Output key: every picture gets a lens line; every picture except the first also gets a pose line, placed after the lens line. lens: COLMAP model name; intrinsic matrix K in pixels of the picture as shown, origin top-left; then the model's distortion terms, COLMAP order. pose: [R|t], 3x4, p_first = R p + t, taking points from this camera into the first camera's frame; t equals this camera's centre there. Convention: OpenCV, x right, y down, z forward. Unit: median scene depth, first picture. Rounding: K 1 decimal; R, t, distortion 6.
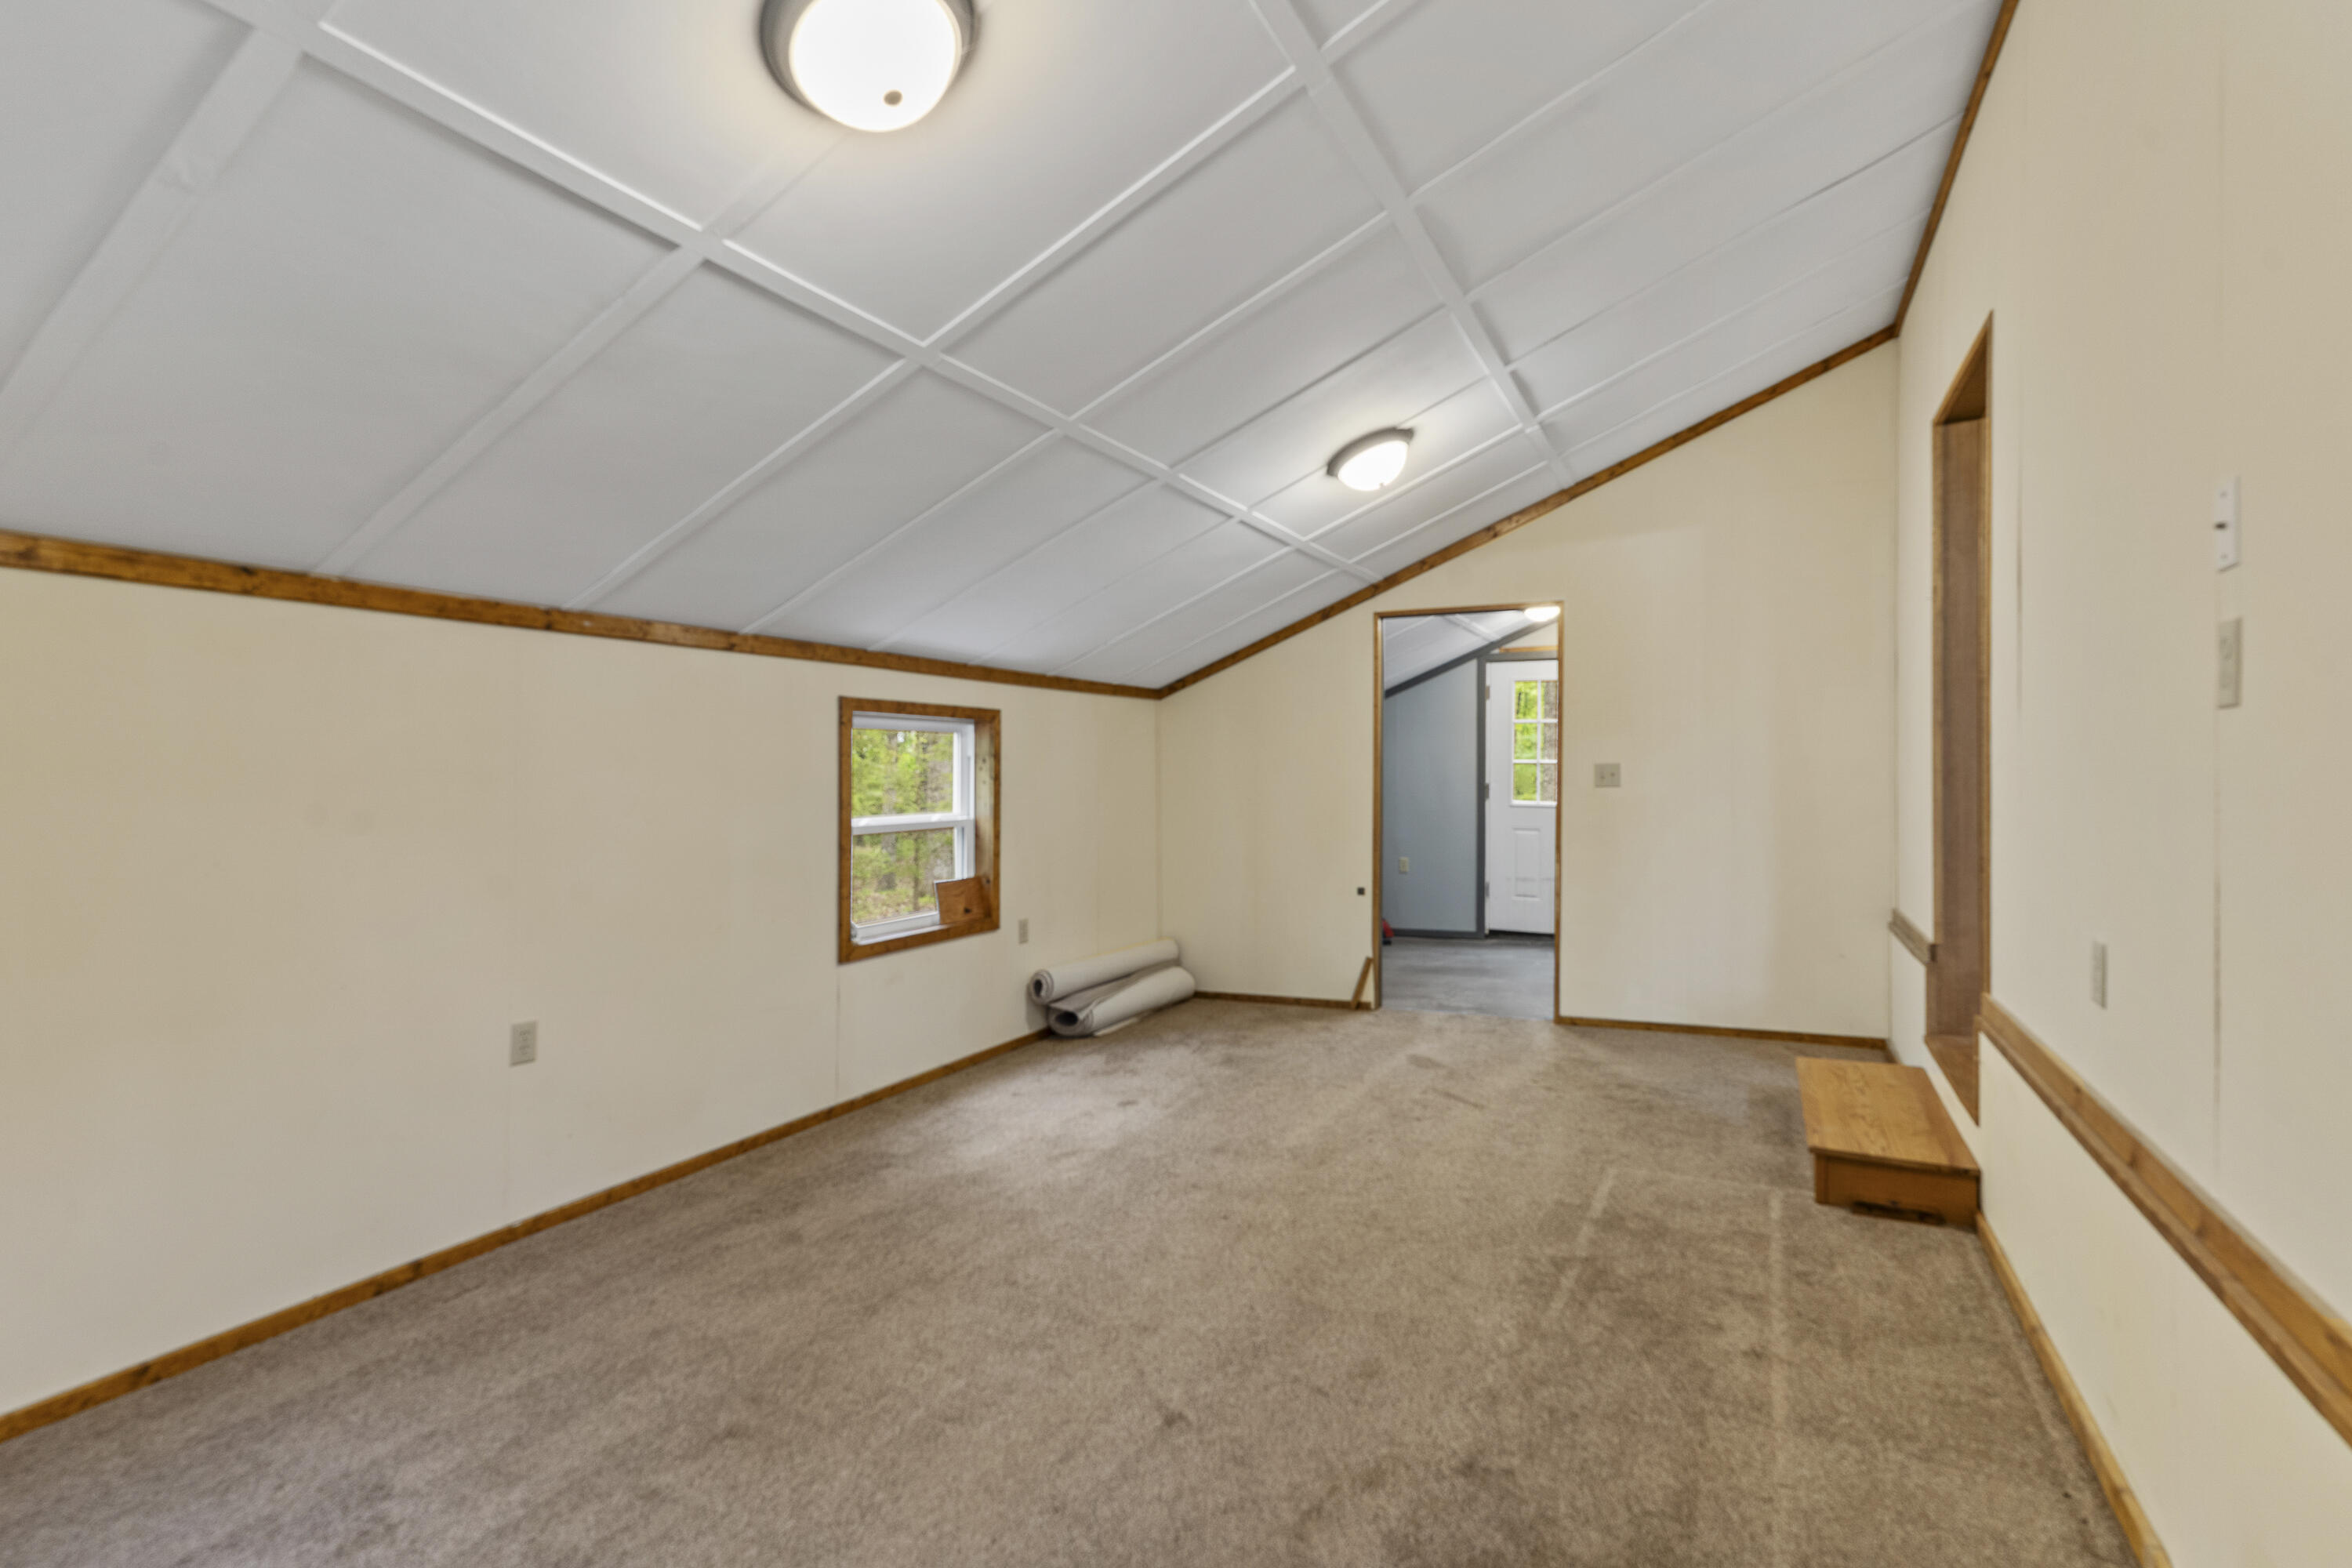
lens RADIAL K [[1136.5, 0, 1227.5], [0, 1136.5, 769.3], [0, 0, 1]] dist [-0.000670, 0.001451]
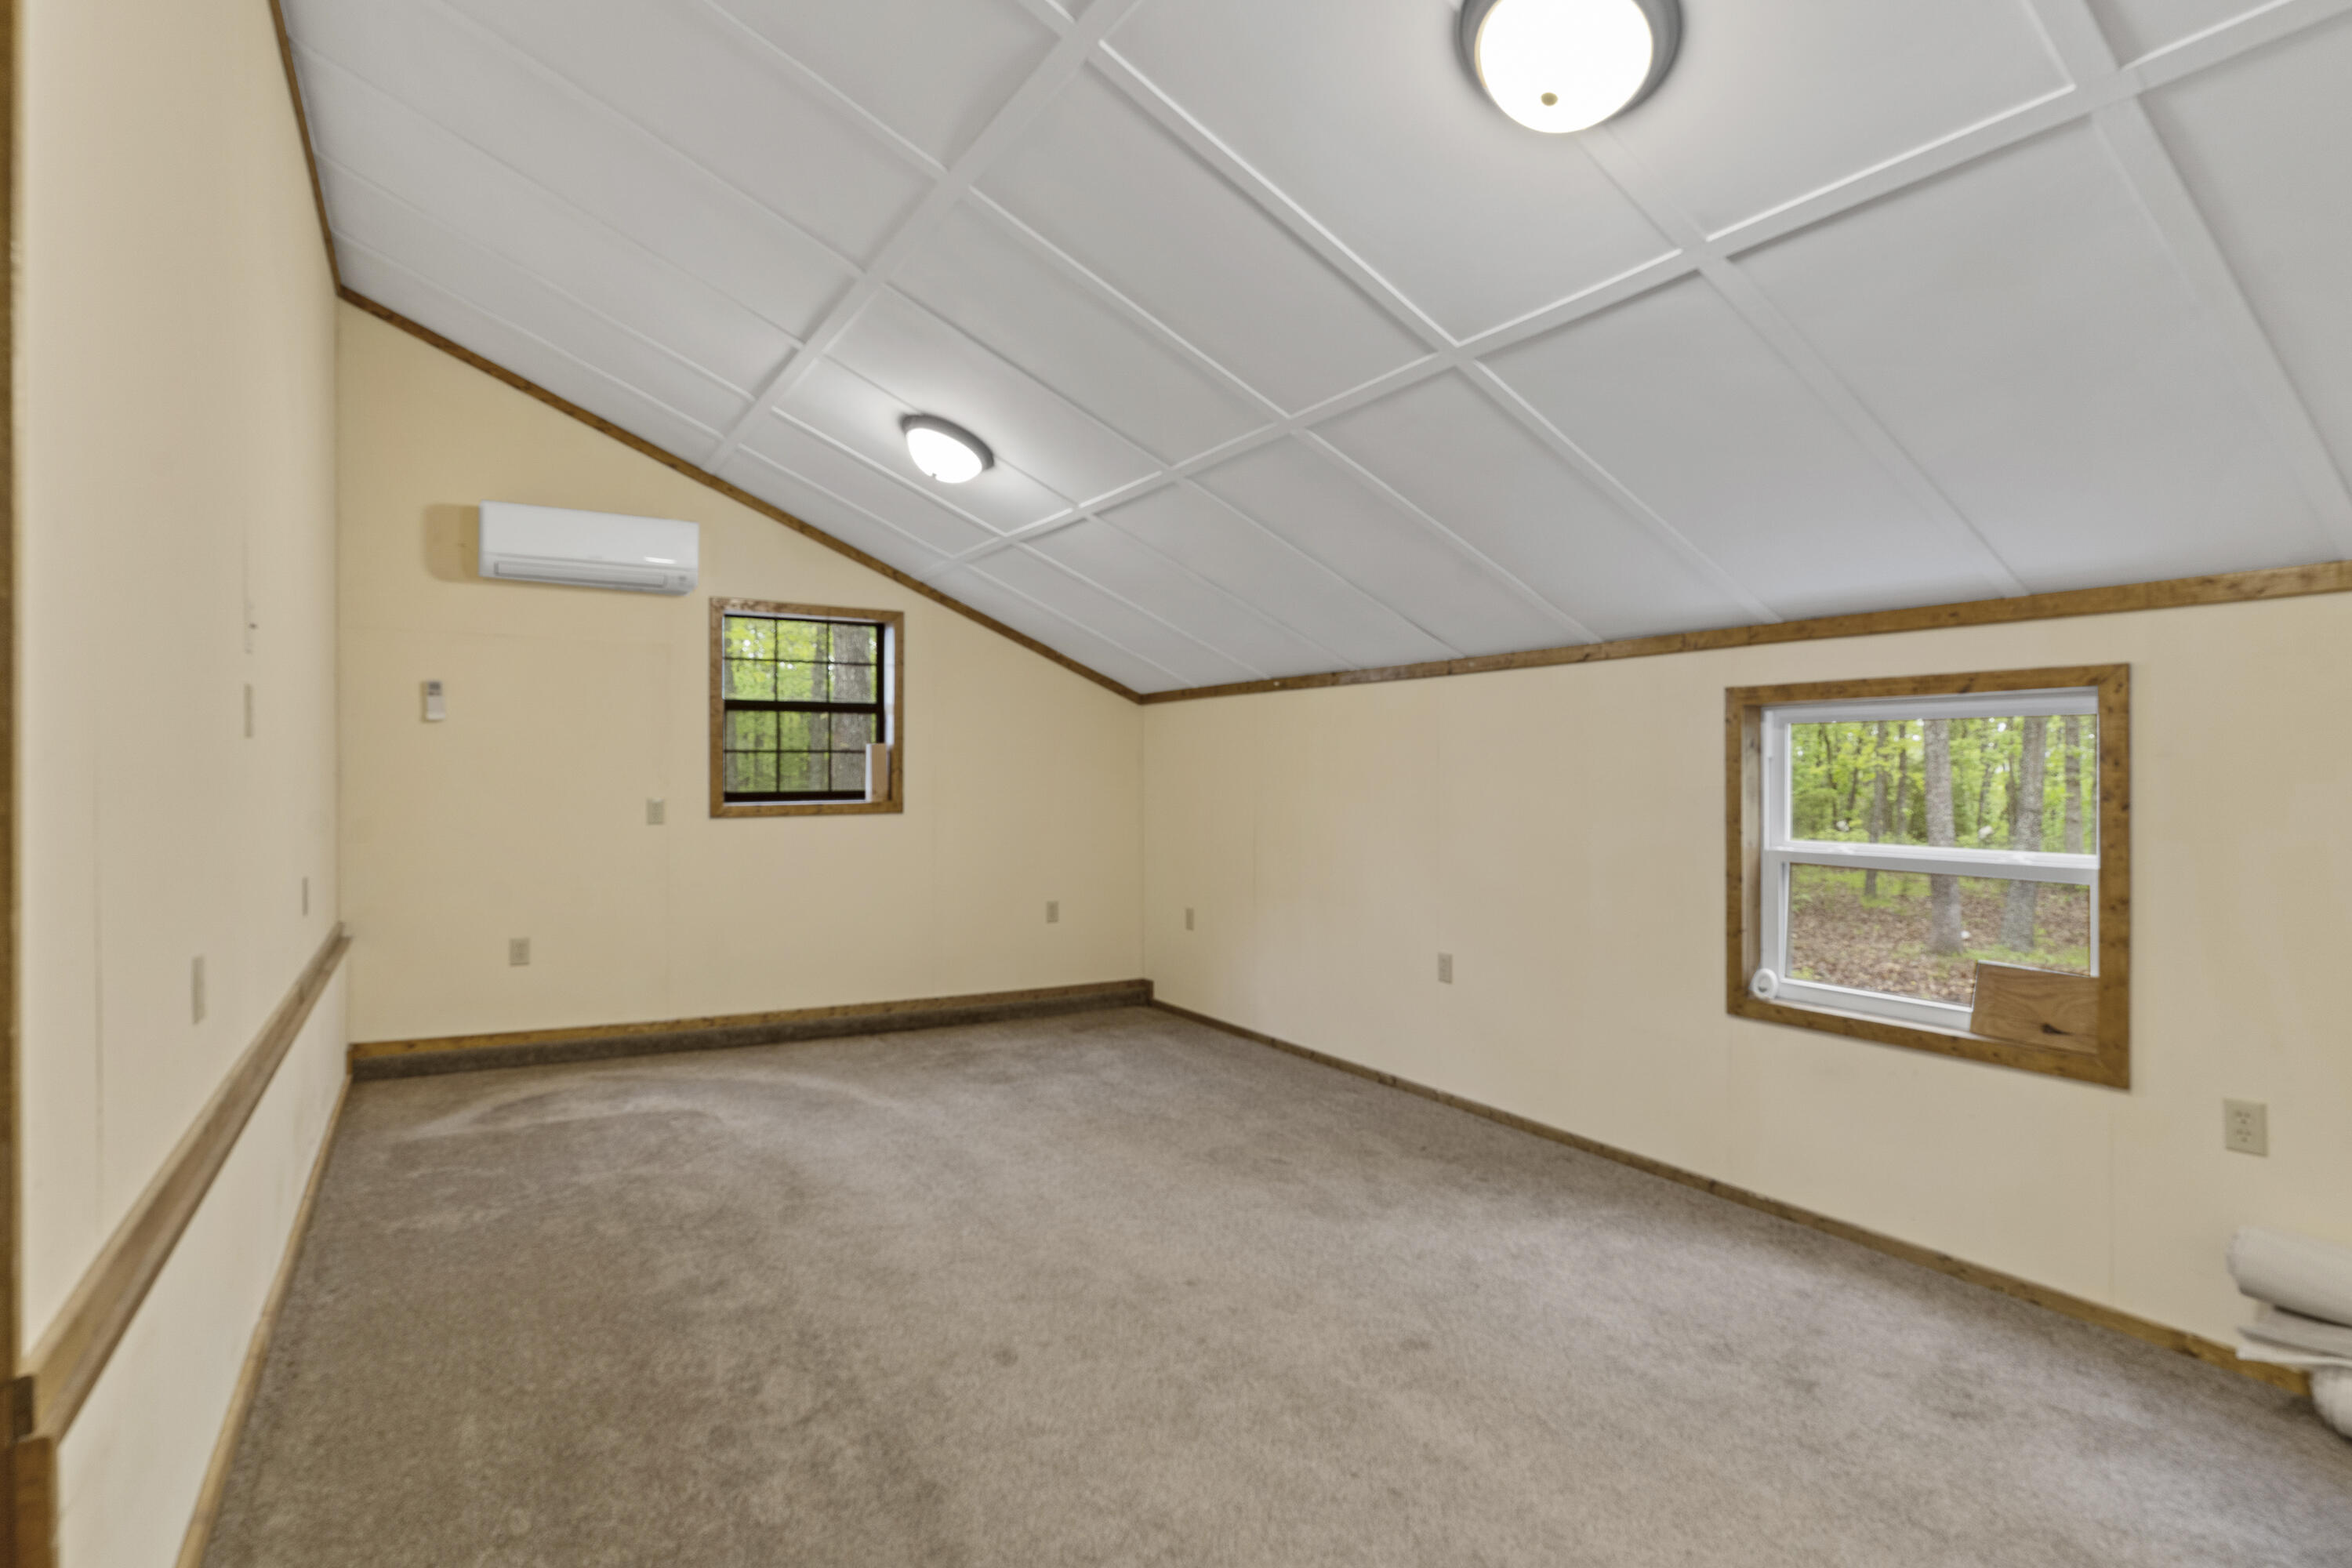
lens RADIAL K [[1136.5, 0, 1182.2], [0, 1136.5, 776.5], [0, 0, 1]] dist [-0.000670, 0.001451]
pose [[-0.539684, -0.001202, -0.841867, 0.595400], [-0.006786, 0.999973, 0.002922, 0.000202], [0.841840, 0.007290, -0.539677, 1.174249]]
